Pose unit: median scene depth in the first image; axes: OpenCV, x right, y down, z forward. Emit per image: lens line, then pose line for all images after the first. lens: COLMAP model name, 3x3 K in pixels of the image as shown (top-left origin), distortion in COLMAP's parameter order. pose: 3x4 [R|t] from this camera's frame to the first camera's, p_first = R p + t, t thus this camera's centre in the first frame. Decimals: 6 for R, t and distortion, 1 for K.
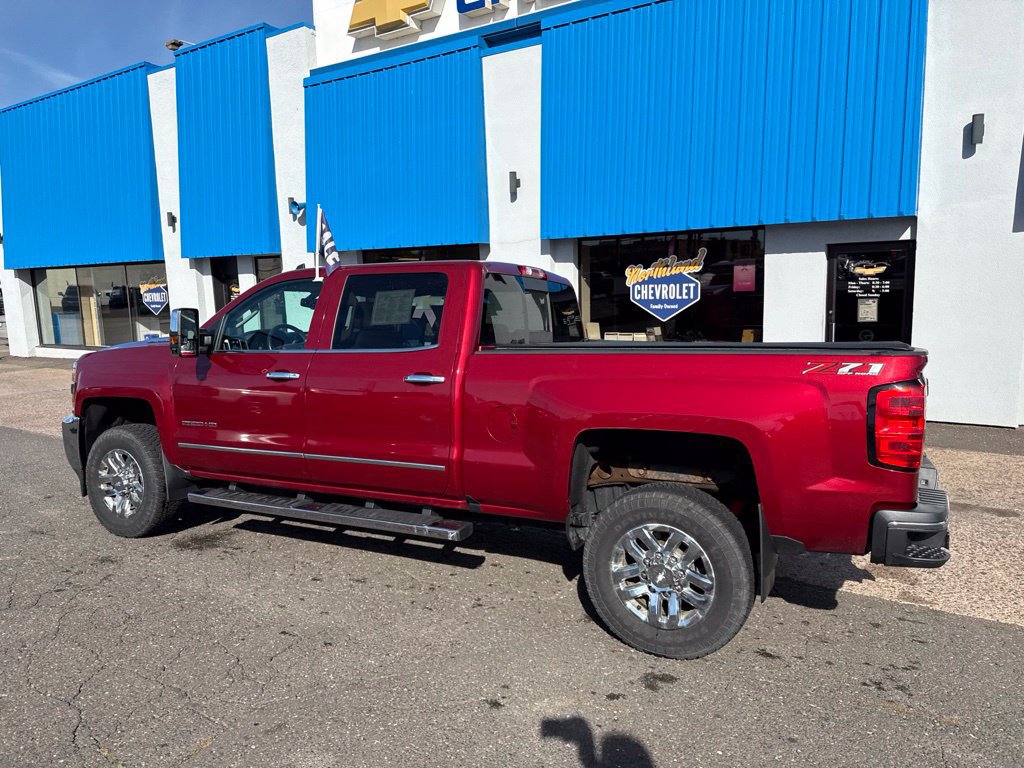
lens RADIAL K [[716.2, 0, 513.4], [0, 716.2, 387.2], [0, 0, 1]] dist [0.038795, -0.049922]
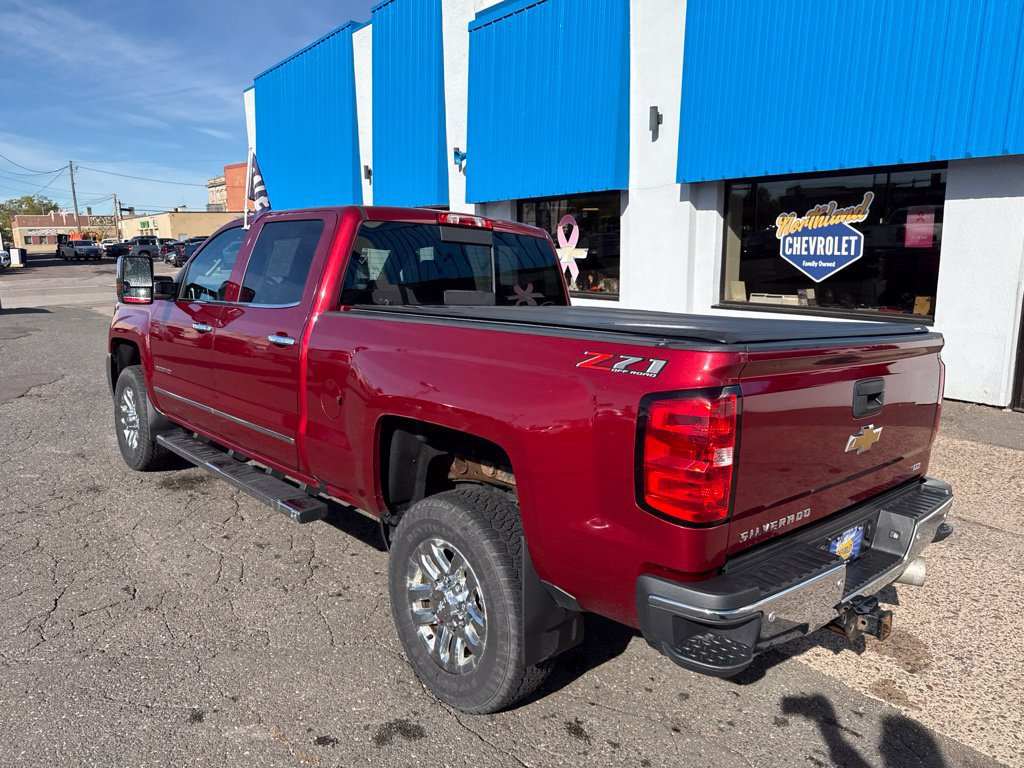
lens RADIAL K [[716.2, 0, 515.2], [0, 716.2, 384.6], [0, 0, 1]] dist [0.038795, -0.049922]
pose [[0.937580, 0.079085, -0.338659, 0.201540], [-0.057763, 0.995687, 0.072599, -0.016600], [0.342940, -0.048505, 0.938104, 0.109898]]
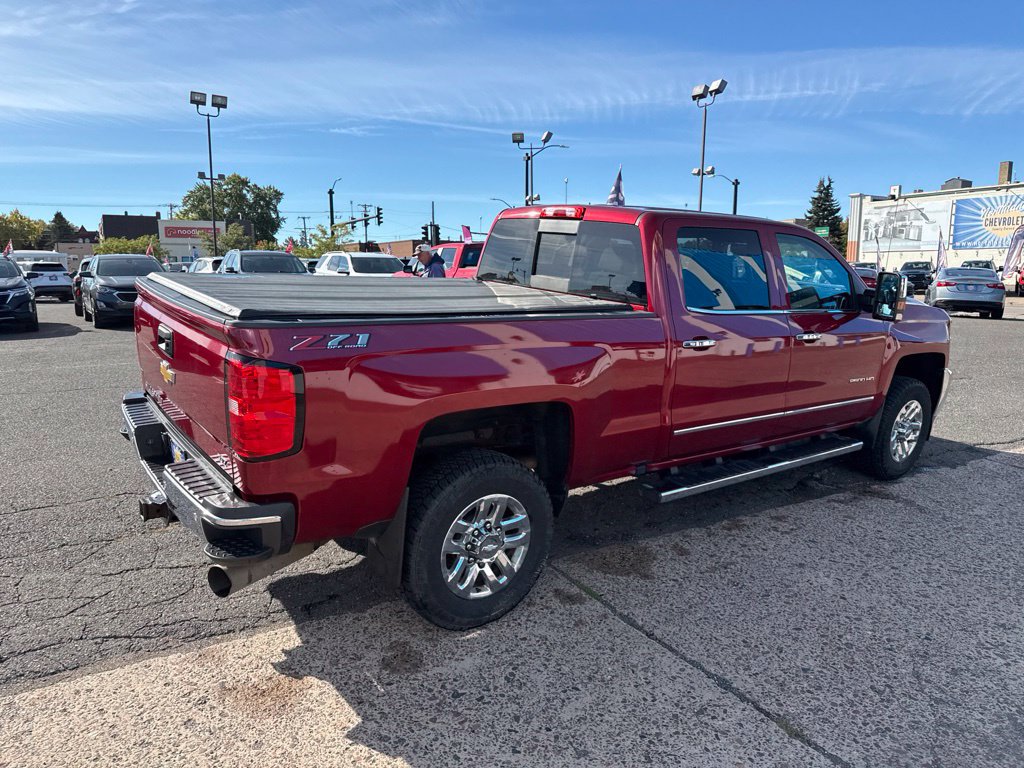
lens RADIAL K [[717.7, 0, 515.9], [0, 717.7, 390.7], [0, 0, 1]] dist [0.028825, -0.035181]
pose [[-0.437982, 0.172690, -0.882241, 0.475667], [-0.122983, 0.960640, 0.249090, -0.084243], [0.890532, 0.217598, -0.399505, 0.710458]]
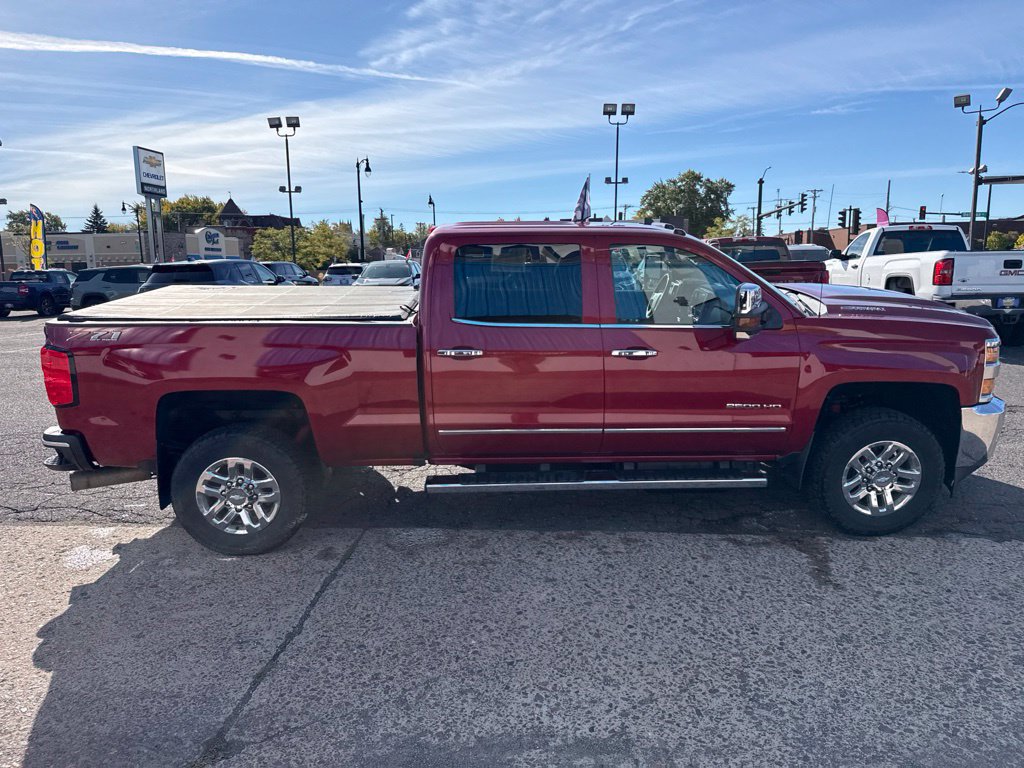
lens RADIAL K [[717.7, 0, 518.7], [0, 717.7, 393.2], [0, 0, 1]] dist [0.028825, -0.035181]
pose [[-0.873255, 0.124430, -0.471108, 0.231706], [-0.033864, 0.949009, 0.313424, -0.139920], [0.486085, 0.289652, -0.824514, 1.039296]]
